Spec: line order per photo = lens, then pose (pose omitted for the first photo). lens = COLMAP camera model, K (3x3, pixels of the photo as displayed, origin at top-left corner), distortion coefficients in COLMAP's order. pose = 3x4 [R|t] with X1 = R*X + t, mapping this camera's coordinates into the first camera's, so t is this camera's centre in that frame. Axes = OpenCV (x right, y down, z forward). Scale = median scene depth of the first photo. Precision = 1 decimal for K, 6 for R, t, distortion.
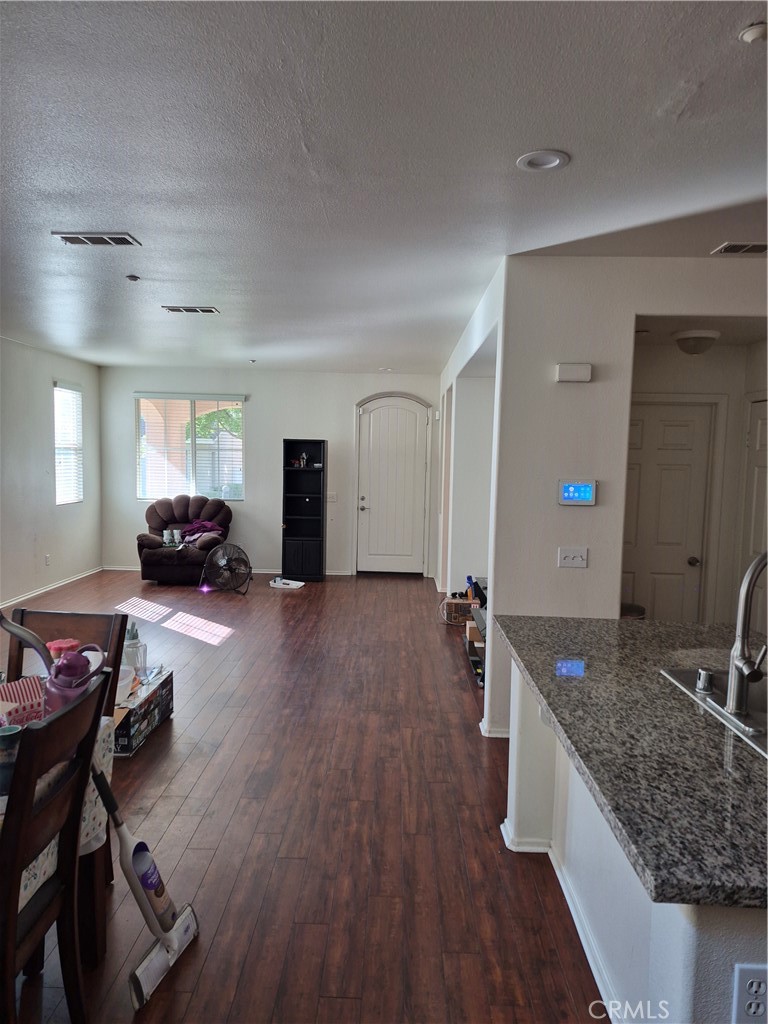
lens RADIAL K [[717.0, 0, 375.2], [0, 717.0, 505.4], [0, 0, 1]] dist [0.058212, -0.057467]
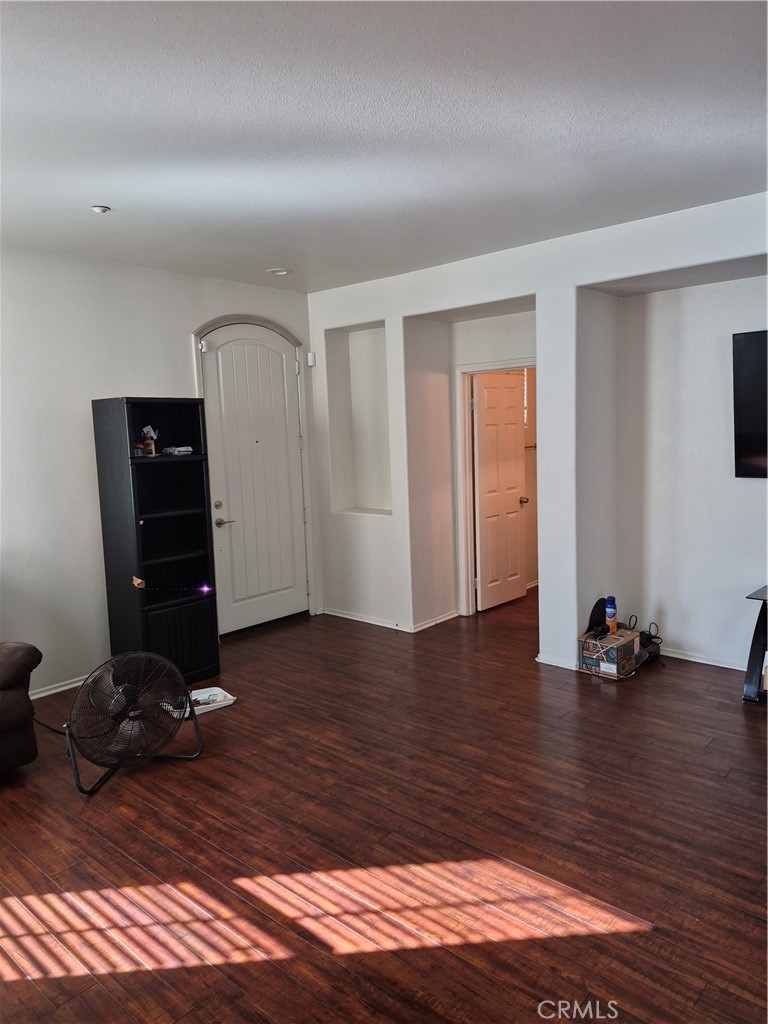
lens RADIAL K [[707.9, 0, 390.2], [0, 707.9, 508.4], [0, 0, 1]] dist [0.096451, -0.116741]
pose [[0.639076, -0.130499, 0.757992, -1.673019], [0.099691, 0.991242, 0.086605, -0.199941], [-0.762656, 0.020218, 0.646489, 2.556902]]
